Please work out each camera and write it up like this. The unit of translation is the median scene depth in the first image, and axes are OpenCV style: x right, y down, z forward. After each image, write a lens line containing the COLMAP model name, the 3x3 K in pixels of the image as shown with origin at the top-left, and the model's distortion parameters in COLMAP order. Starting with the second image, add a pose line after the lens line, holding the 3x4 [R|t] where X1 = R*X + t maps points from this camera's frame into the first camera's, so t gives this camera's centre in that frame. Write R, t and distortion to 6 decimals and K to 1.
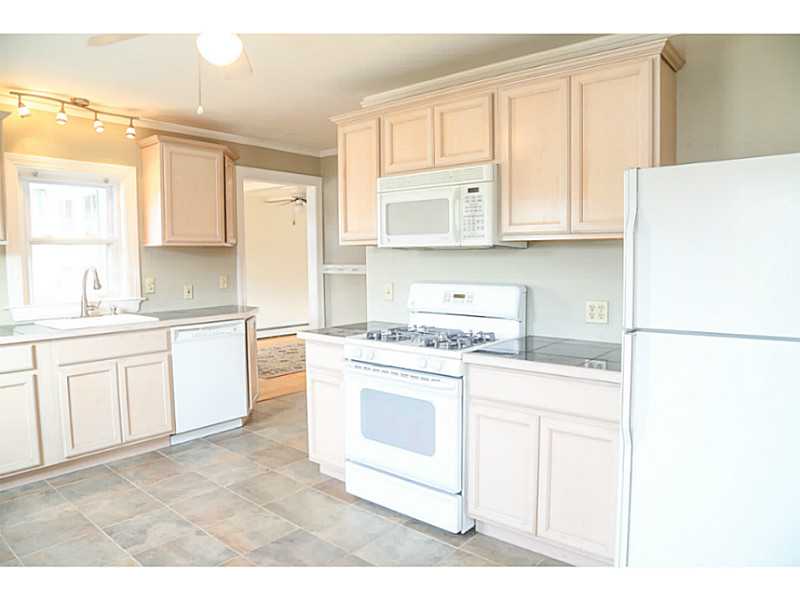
lens RADIAL K [[550.2, 0, 400.0], [0, 550.2, 300.0], [0, 0, 1]] dist [-0.118992, 0.062661]
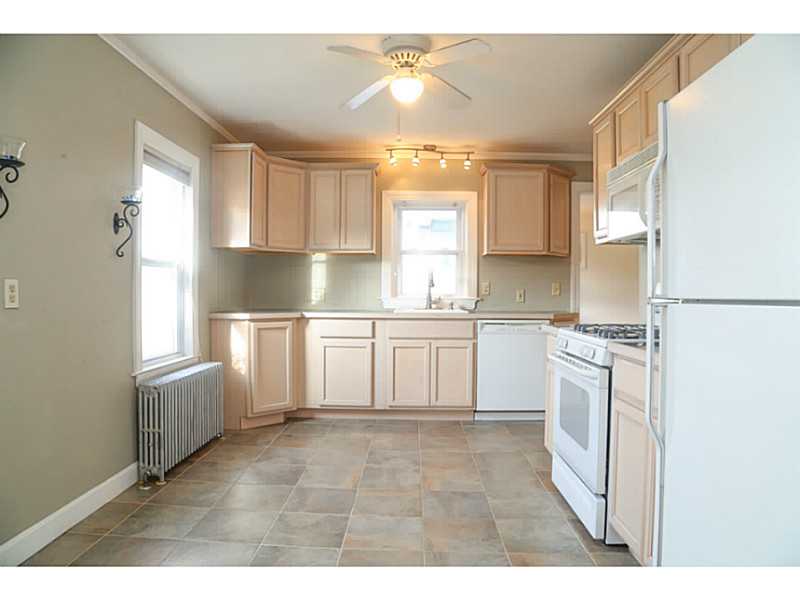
lens RADIAL K [[550.2, 0, 400.0], [0, 550.2, 300.0], [0, 0, 1]] dist [-0.118992, 0.062661]
pose [[0.621518, 0.022340, -0.783081, 0.435574], [-0.072847, 0.996910, -0.029376, 0.056583], [0.780005, 0.075303, 0.621225, 0.104895]]
